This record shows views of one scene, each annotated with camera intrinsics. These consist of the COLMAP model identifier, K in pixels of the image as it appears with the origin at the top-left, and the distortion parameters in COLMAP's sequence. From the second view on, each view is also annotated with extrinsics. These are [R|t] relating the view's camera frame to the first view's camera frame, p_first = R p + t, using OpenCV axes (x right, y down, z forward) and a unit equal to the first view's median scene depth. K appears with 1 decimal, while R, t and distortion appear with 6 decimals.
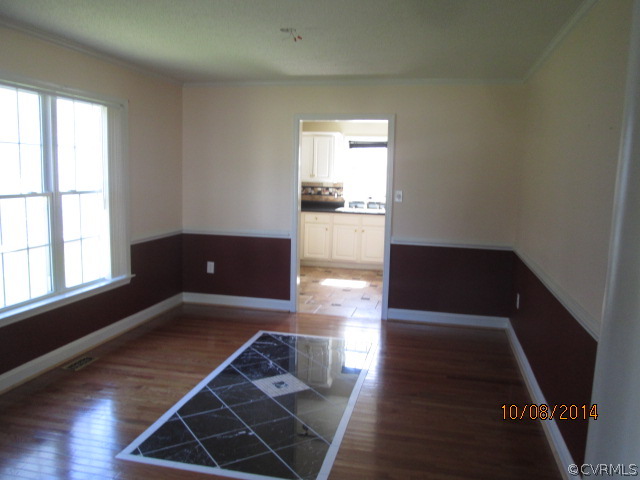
lens RADIAL K [[535.2, 0, 320.0], [0, 535.2, 240.0], [0, 0, 1]] dist [-0.074552, 0.087452]
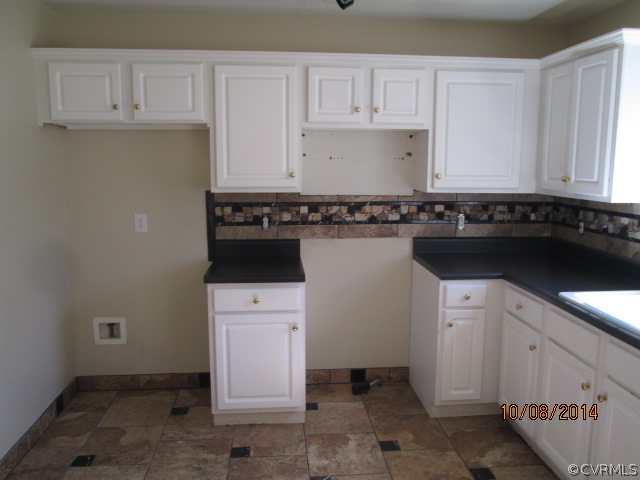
lens RADIAL K [[535.2, 0, 320.0], [0, 535.2, 240.0], [0, 0, 1]] dist [-0.074552, 0.087452]
pose [[0.308619, 0.121679, -0.943371, 0.253109], [-0.123170, 0.988546, 0.087211, -0.090772], [0.943177, 0.089280, 0.320071, 0.739242]]
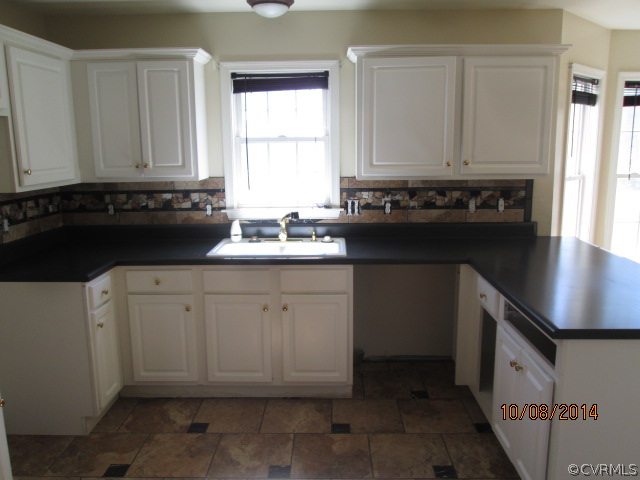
lens RADIAL K [[535.2, 0, 320.0], [0, 535.2, 240.0], [0, 0, 1]] dist [-0.074552, 0.087452]
pose [[0.978688, -0.071692, 0.192432, 0.033502], [0.062146, 0.996540, 0.055198, -0.078646], [-0.195723, -0.042063, 0.979757, 0.589800]]
